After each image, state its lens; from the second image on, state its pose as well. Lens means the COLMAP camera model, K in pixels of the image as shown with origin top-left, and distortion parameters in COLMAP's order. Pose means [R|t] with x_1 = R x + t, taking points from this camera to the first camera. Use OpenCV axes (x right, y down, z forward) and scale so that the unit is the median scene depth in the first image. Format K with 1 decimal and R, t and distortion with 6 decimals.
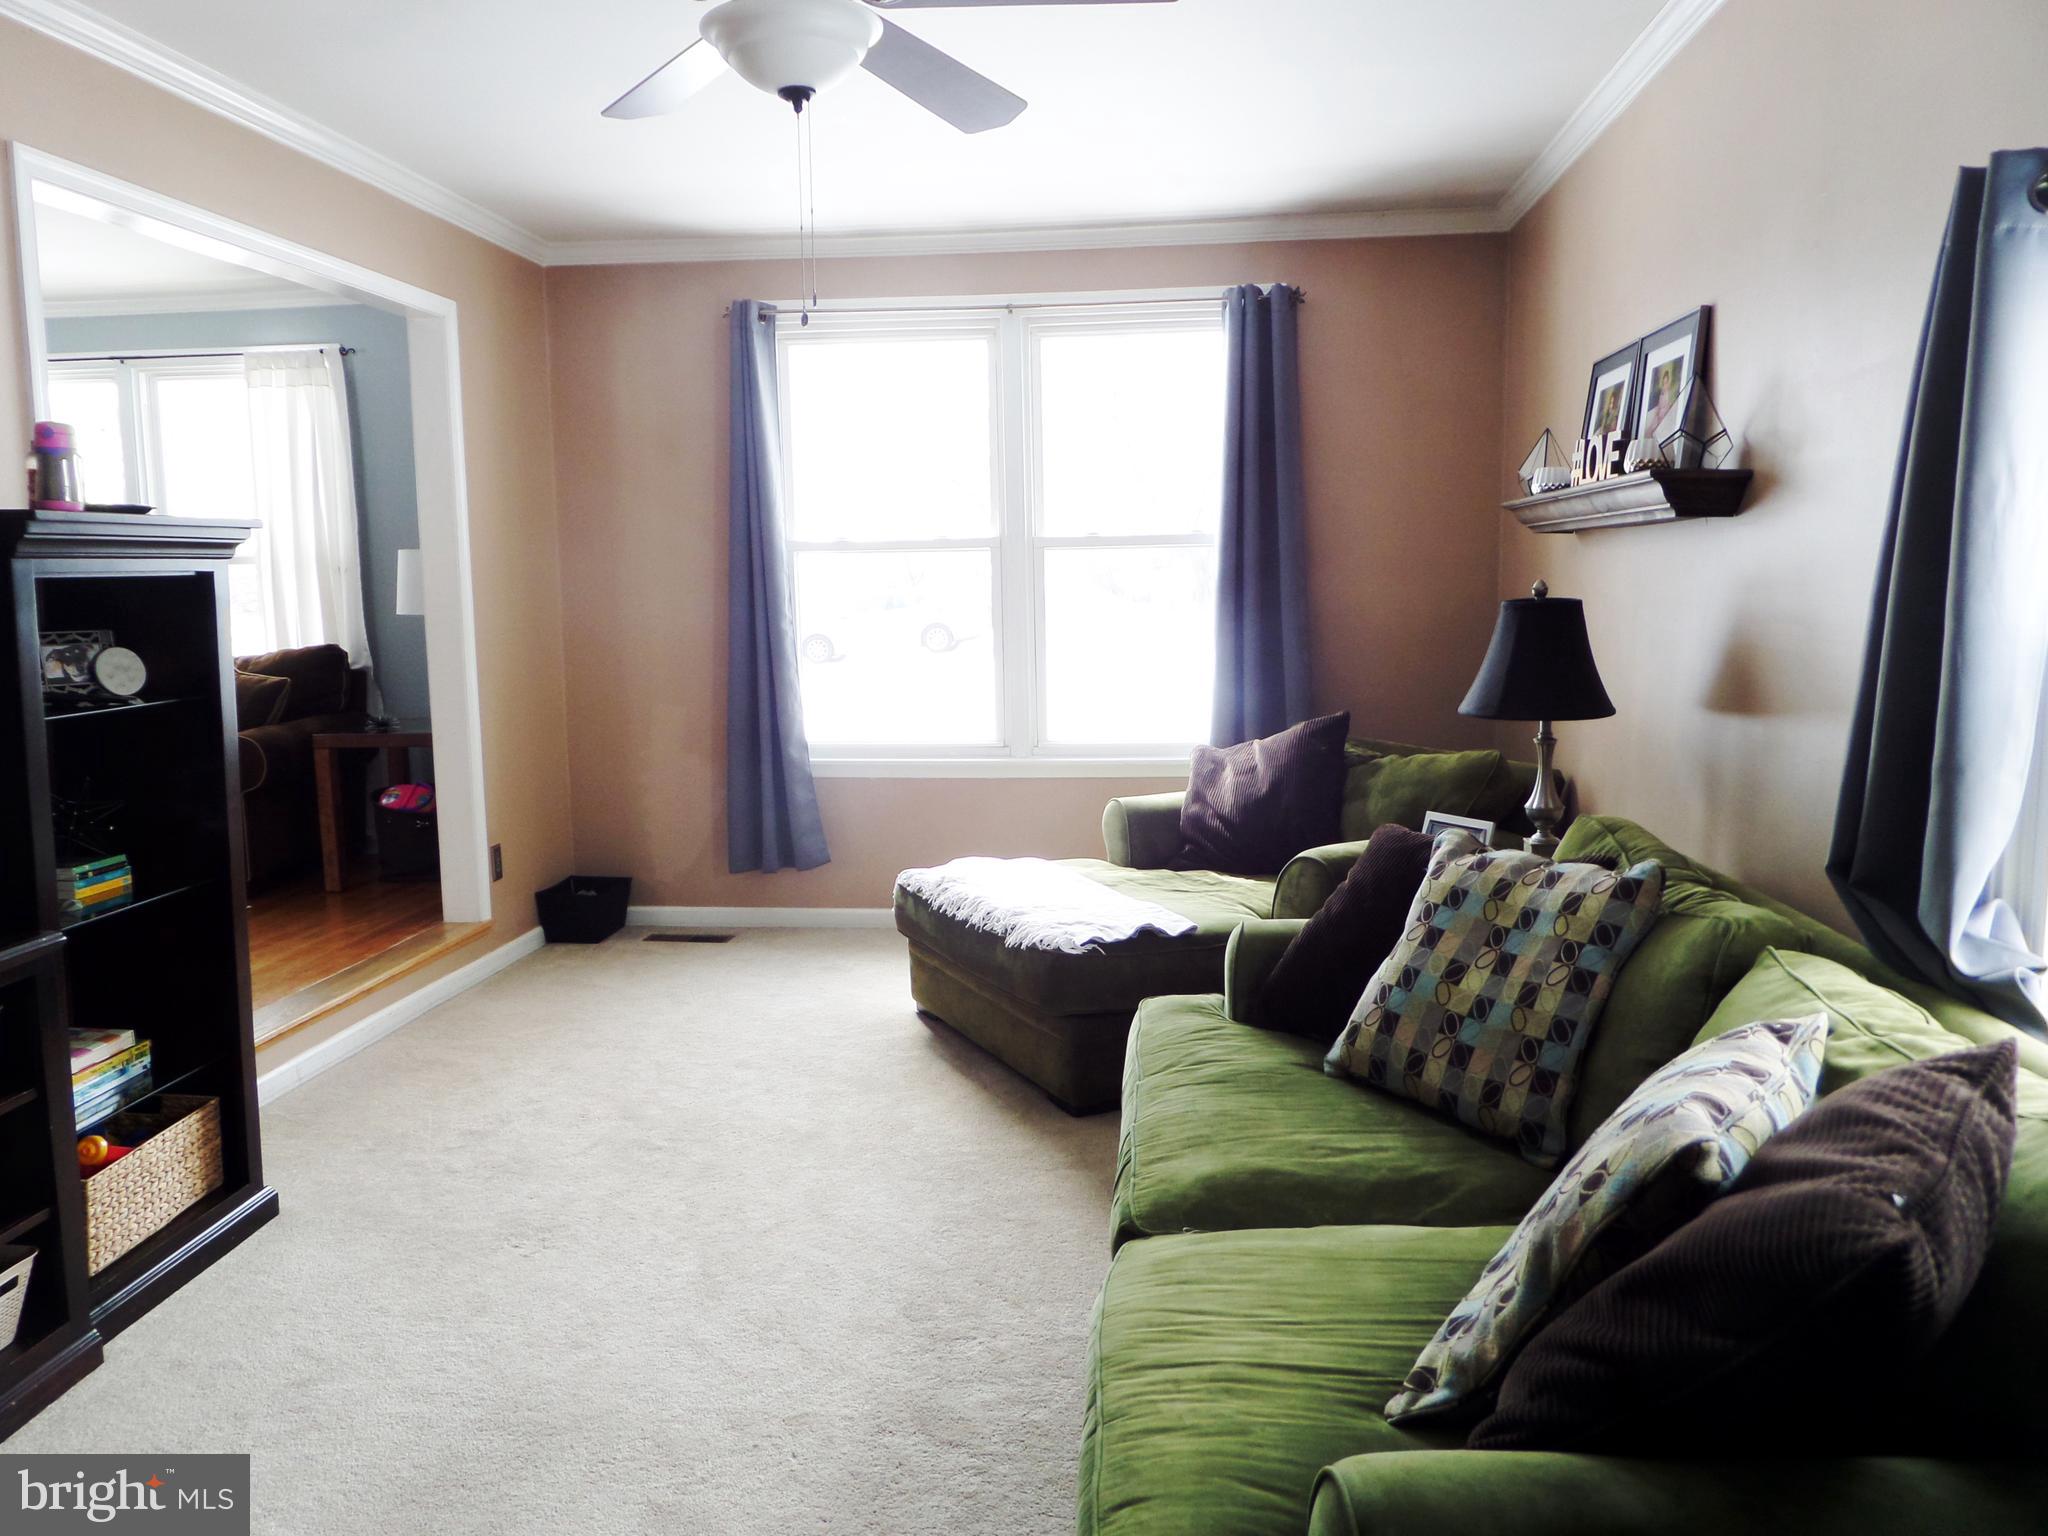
lens RADIAL K [[1497.2, 0, 1016.2], [0, 1497.2, 769.5], [0, 0, 1]] dist [-0.004822, -0.018755]
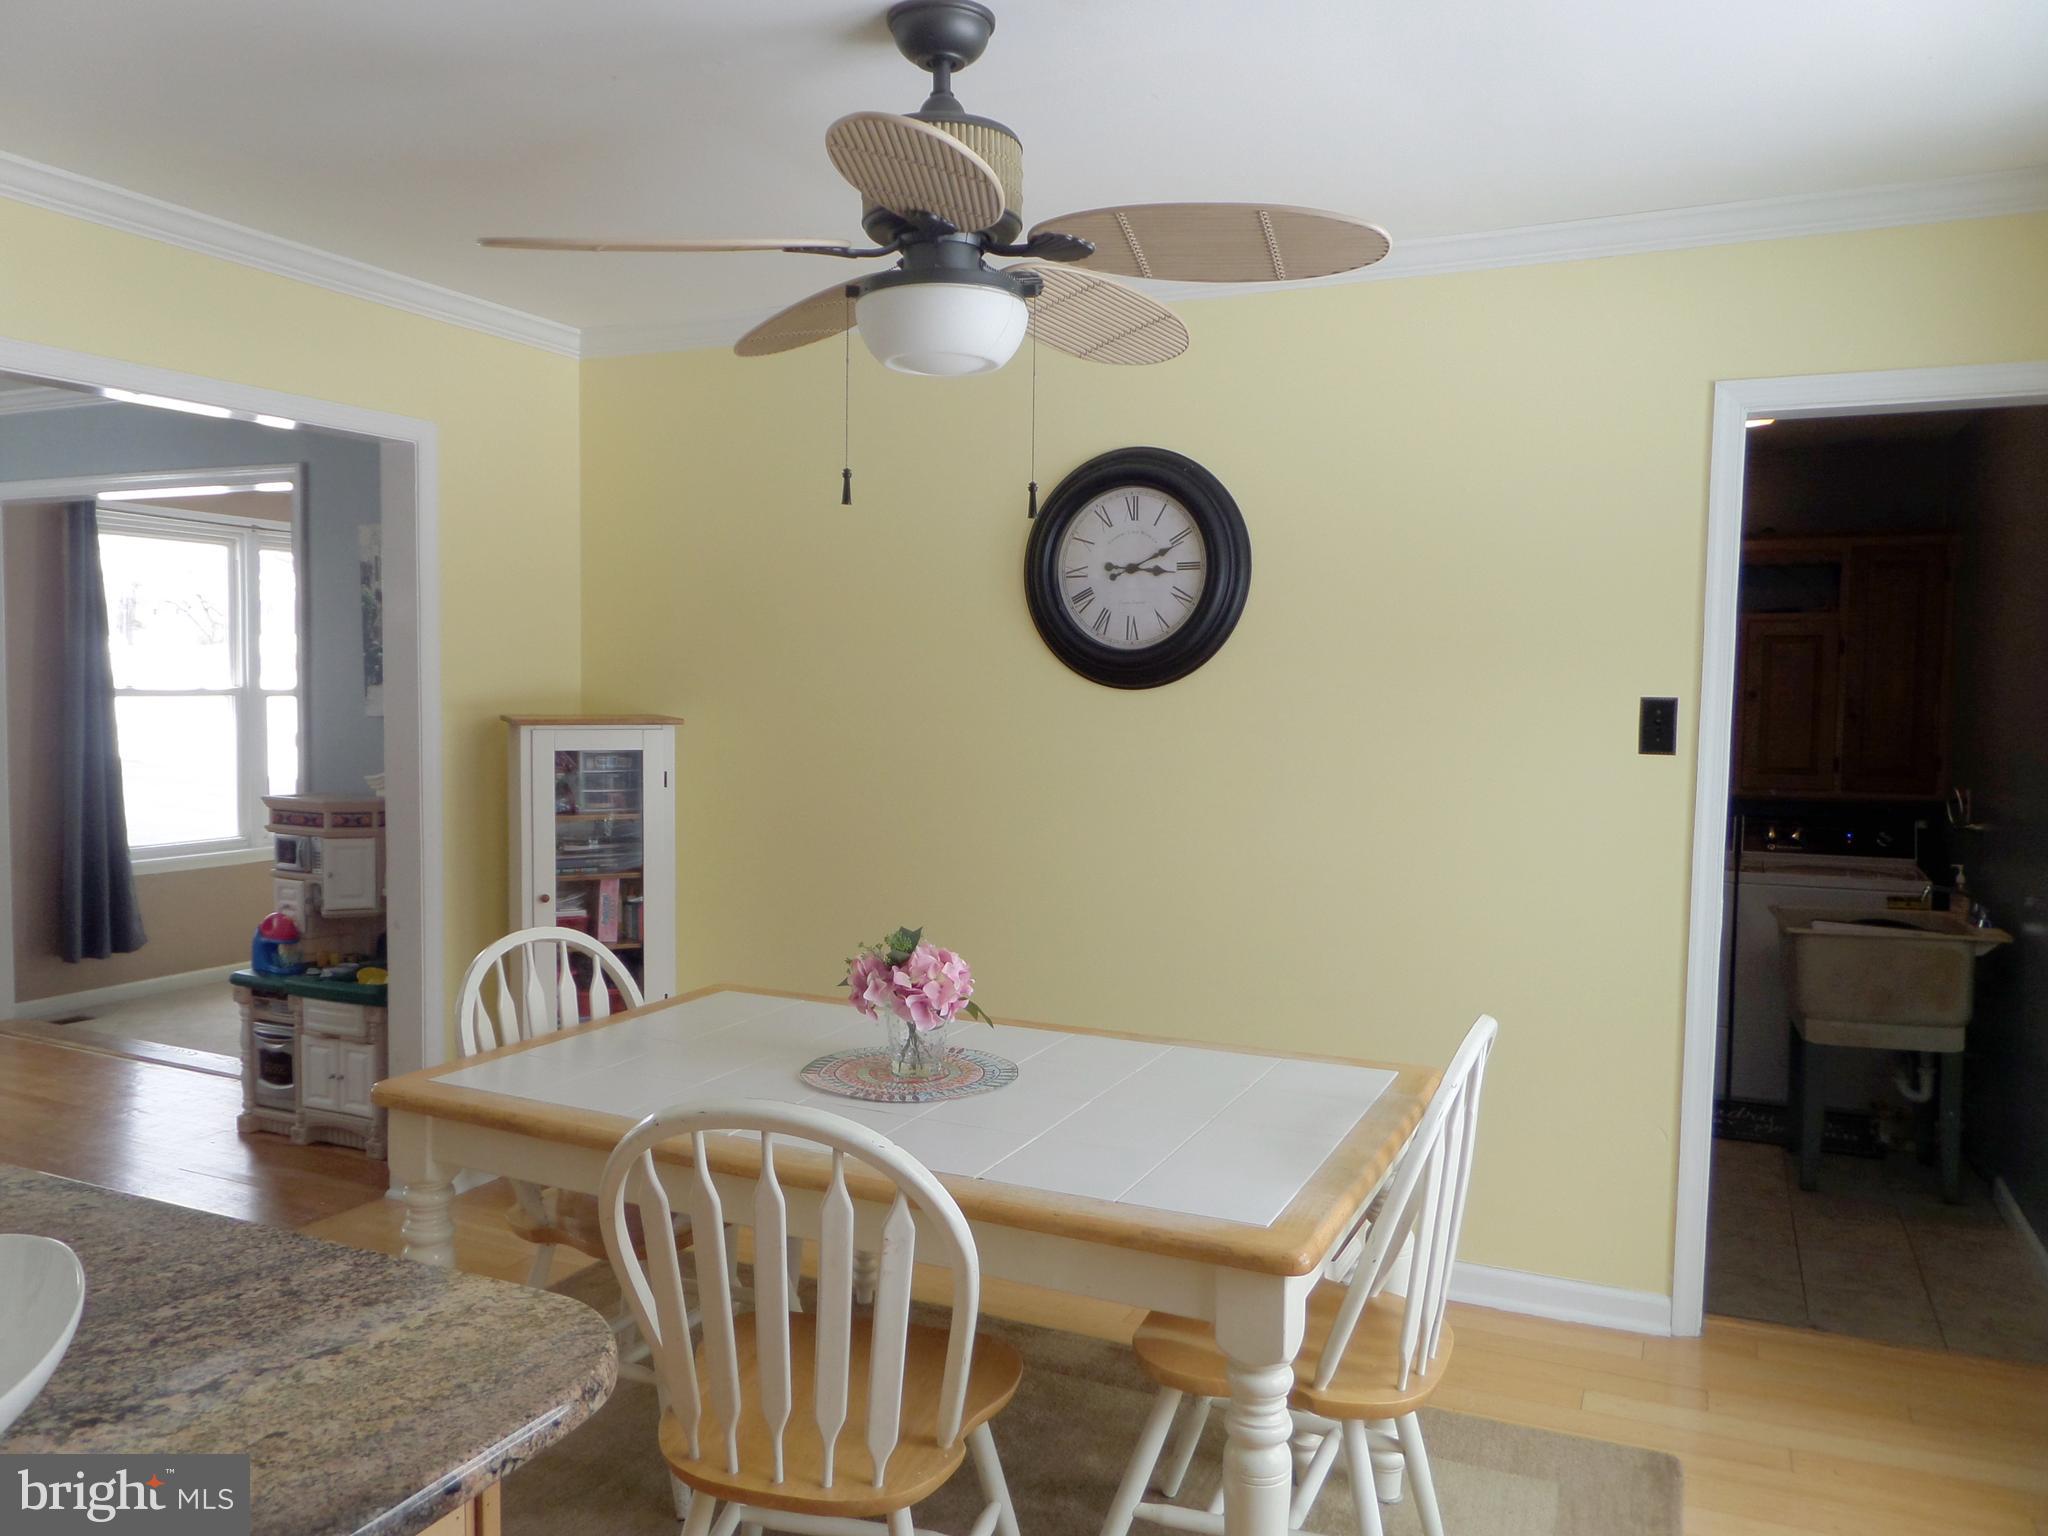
lens RADIAL K [[1497.2, 0, 1017.4], [0, 1497.2, 775.1], [0, 0, 1]] dist [-0.004822, -0.018755]
pose [[0.318561, -0.046066, 0.946782, -1.354748], [0.102389, 0.994647, 0.013945, -0.025658], [-0.942356, 0.092498, 0.321573, -0.137988]]
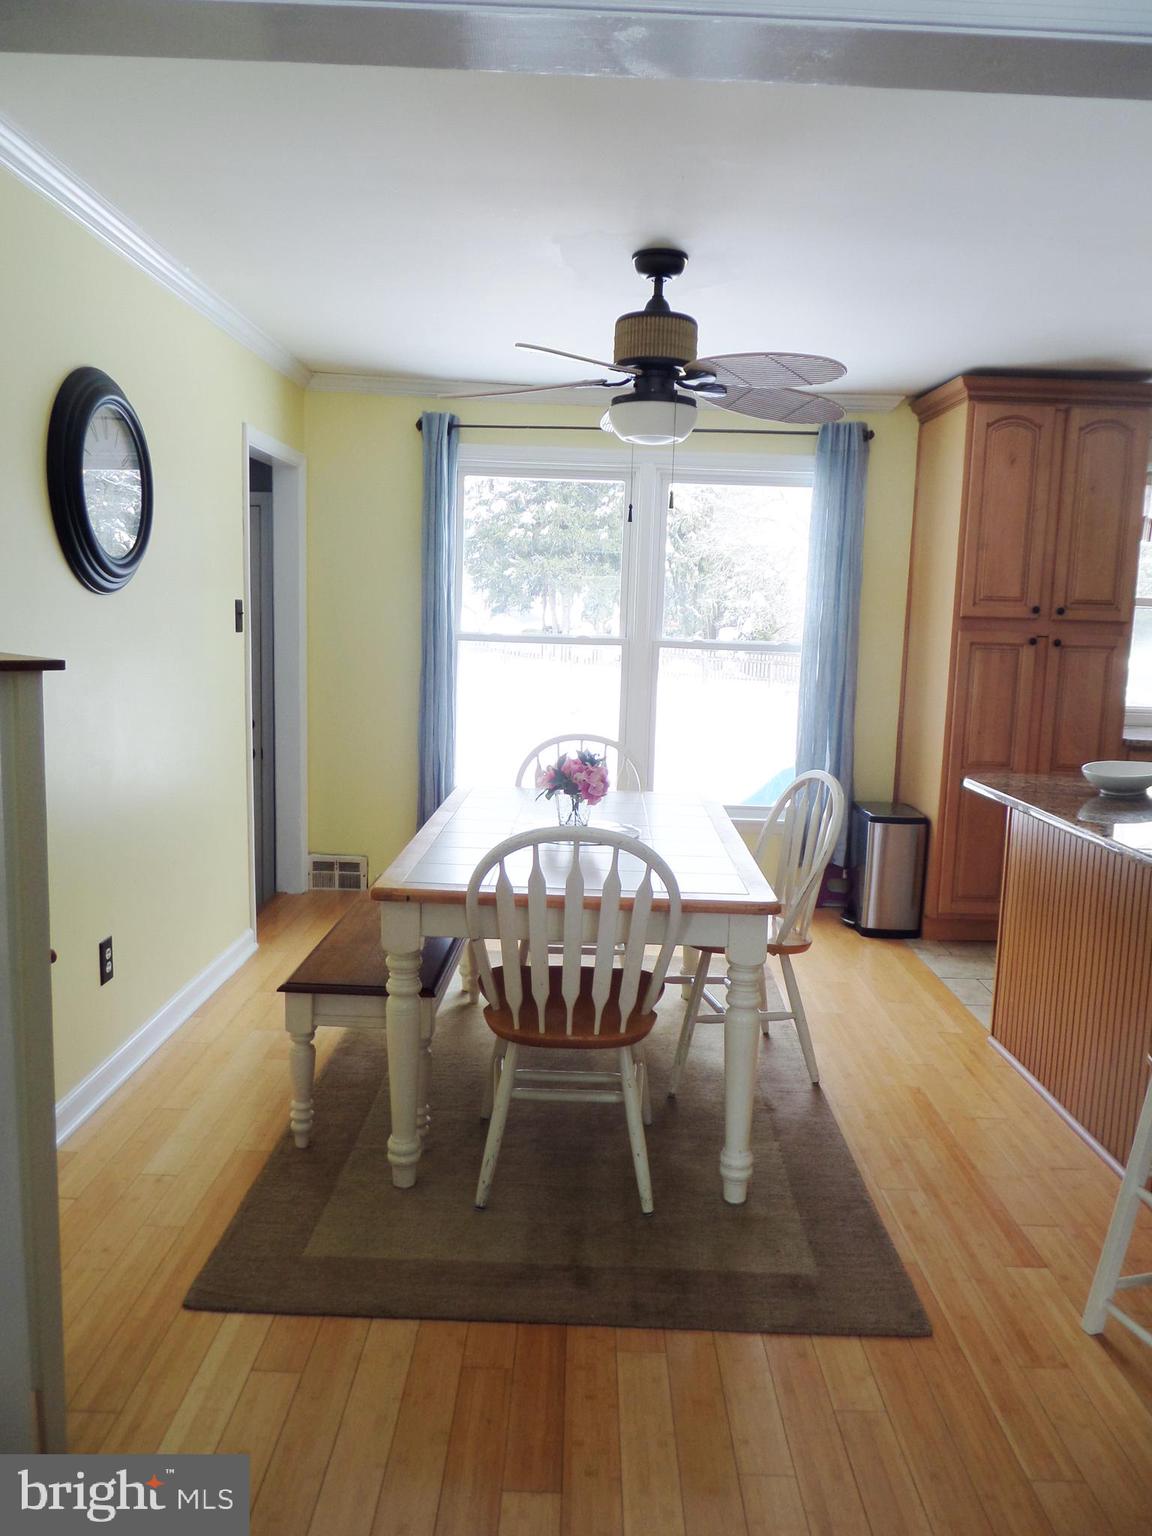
lens RADIAL K [[1122.9, 0, 580.8], [0, 1122.9, 770.0], [0, 0, 1]] dist [-0.004822, -0.018755]
pose [[-0.995216, -0.008085, -0.097361, -0.779087], [-0.032851, 0.966234, 0.255562, -0.135357], [0.092008, 0.257538, -0.961878, 0.775346]]
